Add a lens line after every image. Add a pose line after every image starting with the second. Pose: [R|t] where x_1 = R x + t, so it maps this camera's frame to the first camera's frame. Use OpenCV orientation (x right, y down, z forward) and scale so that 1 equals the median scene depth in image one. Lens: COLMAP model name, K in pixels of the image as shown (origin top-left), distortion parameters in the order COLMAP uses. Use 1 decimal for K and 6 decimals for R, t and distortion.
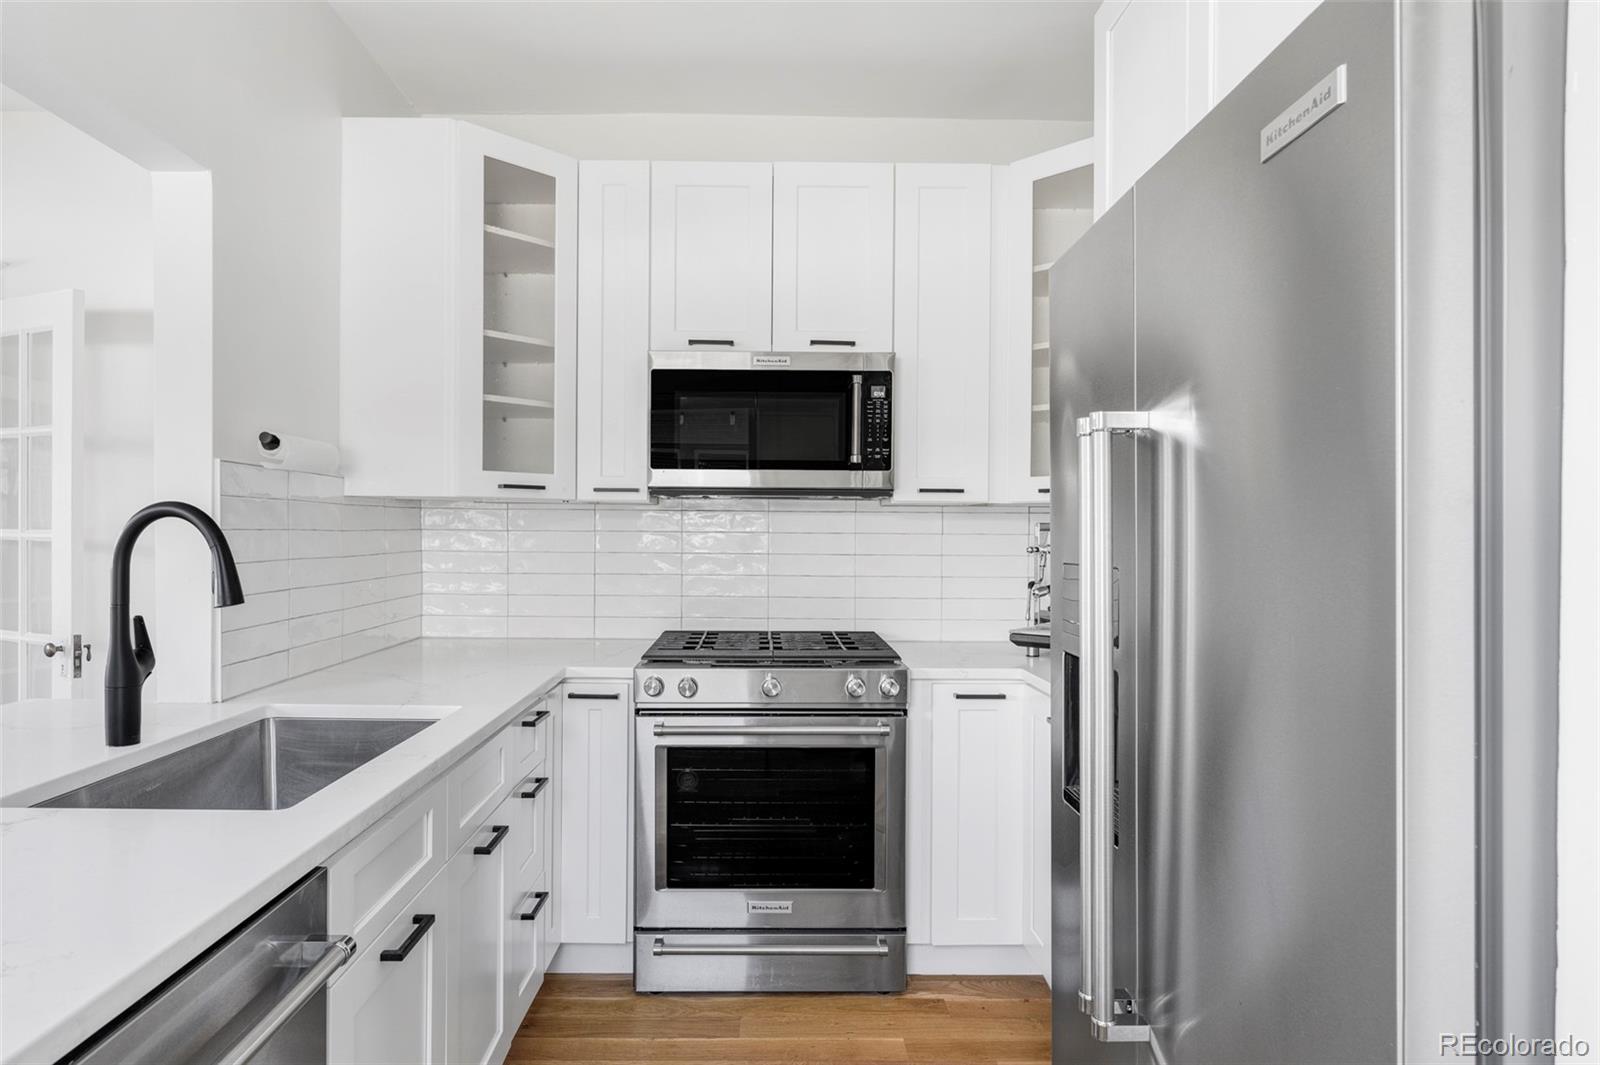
lens RADIAL K [[926.6, 0, 759.1], [0, 926.6, 533.1], [0, 0, 1]] dist [-0.002639, 0.001353]
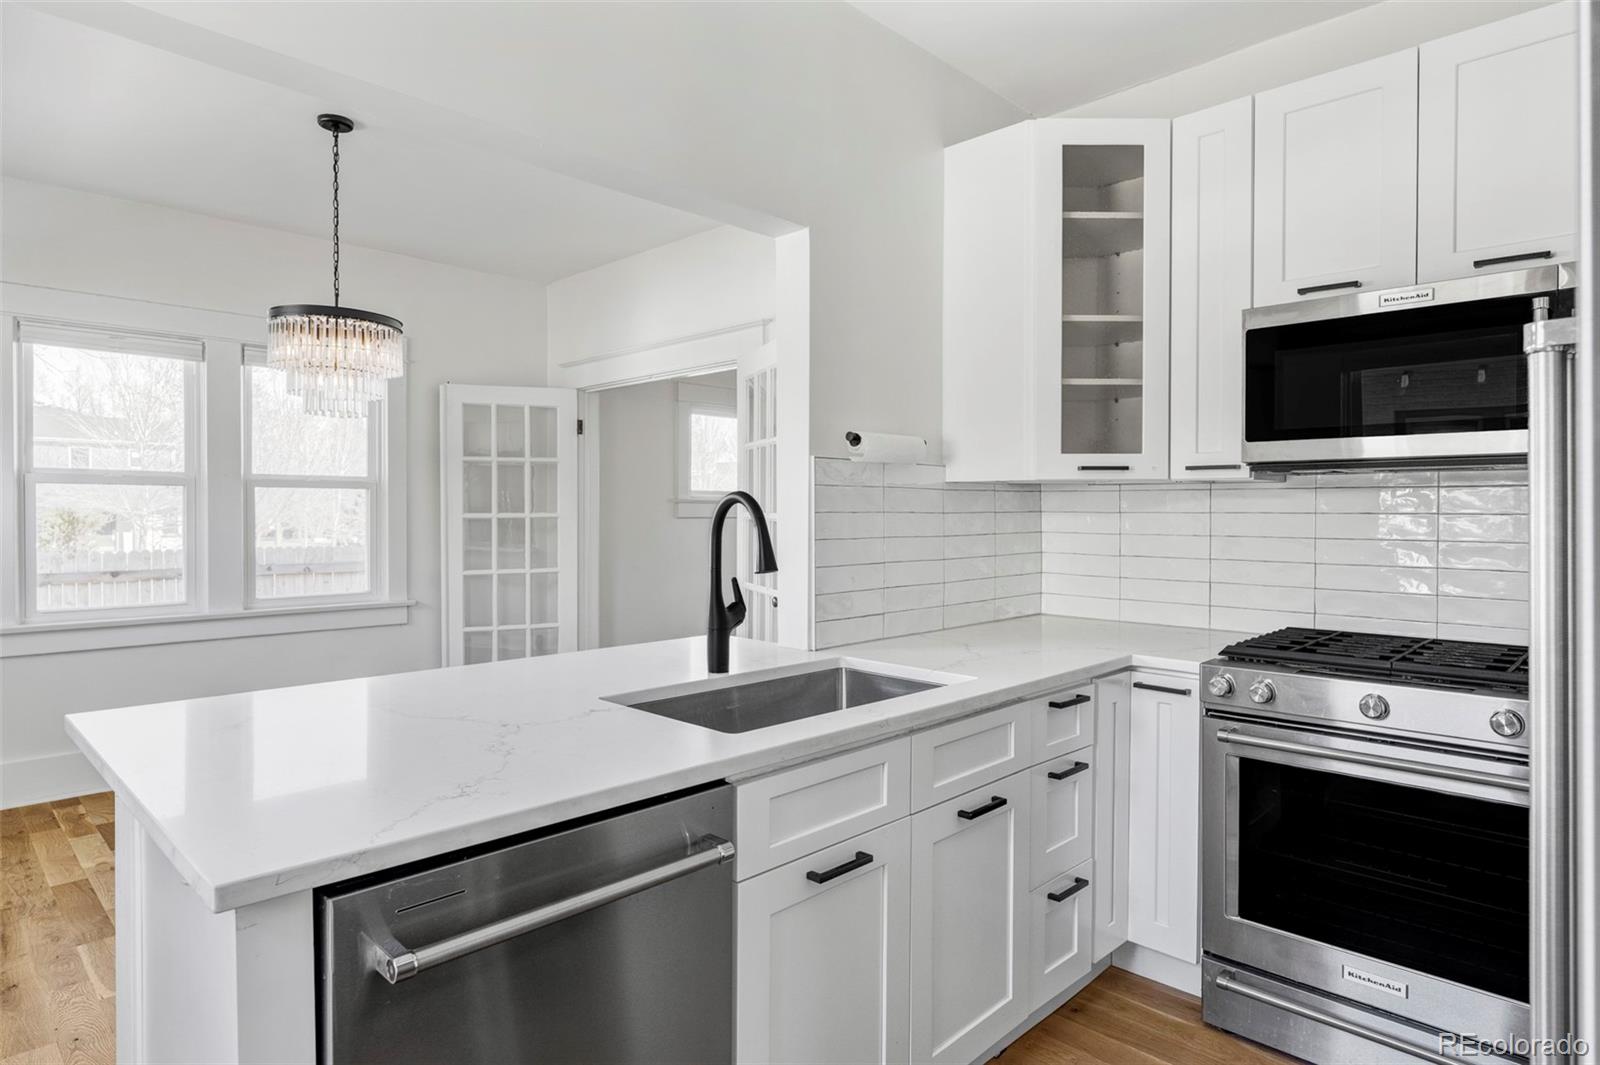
lens RADIAL K [[903.3, 0, 801.7], [0, 903.3, 512.5], [0, 0, 1]] dist [-0.003410, -0.000578]
pose [[0.711463, -0.003735, -0.702714, 0.196209], [0.001381, 0.999991, -0.003917, 0.000735], [0.702722, 0.001816, 0.711462, 0.090336]]
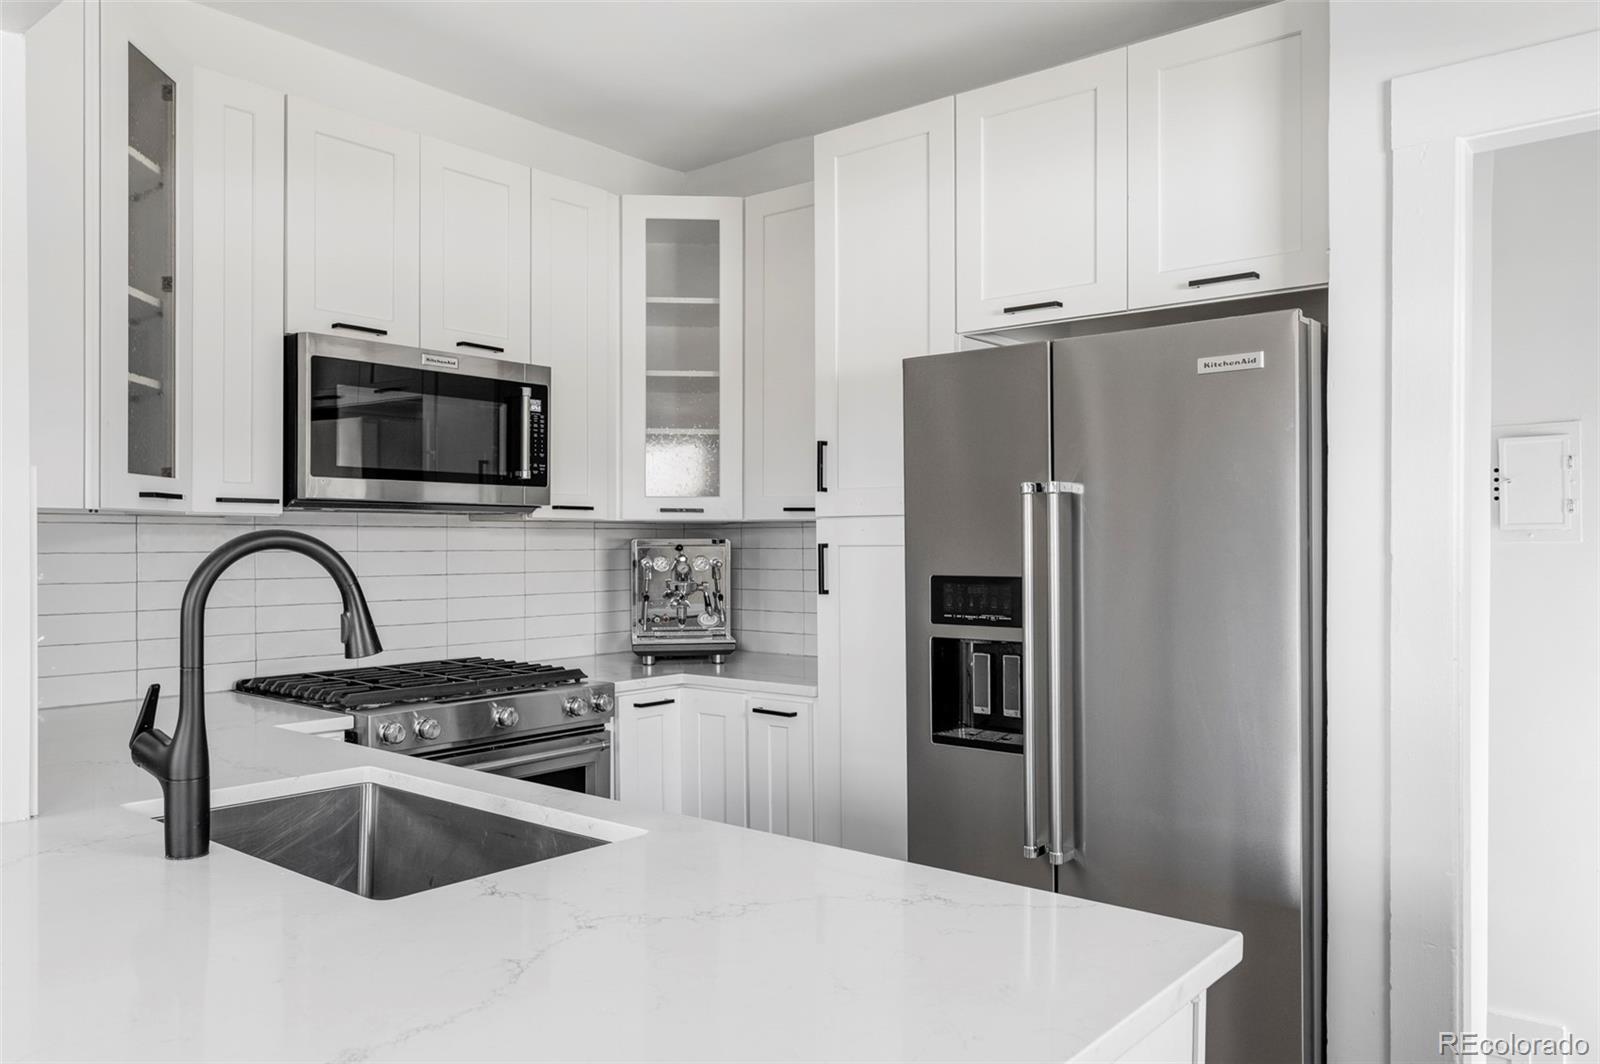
lens RADIAL K [[1154.0, 0, 800.0], [0, 1154.0, 532.0], [0, 0, 1]] dist [-0.002393, -0.001550]
pose [[0.642337, -0.000847, 0.766422, -0.649505], [0.004514, 0.999986, -0.002677, -0.016498], [-0.766409, 0.005179, 0.642332, 0.014845]]
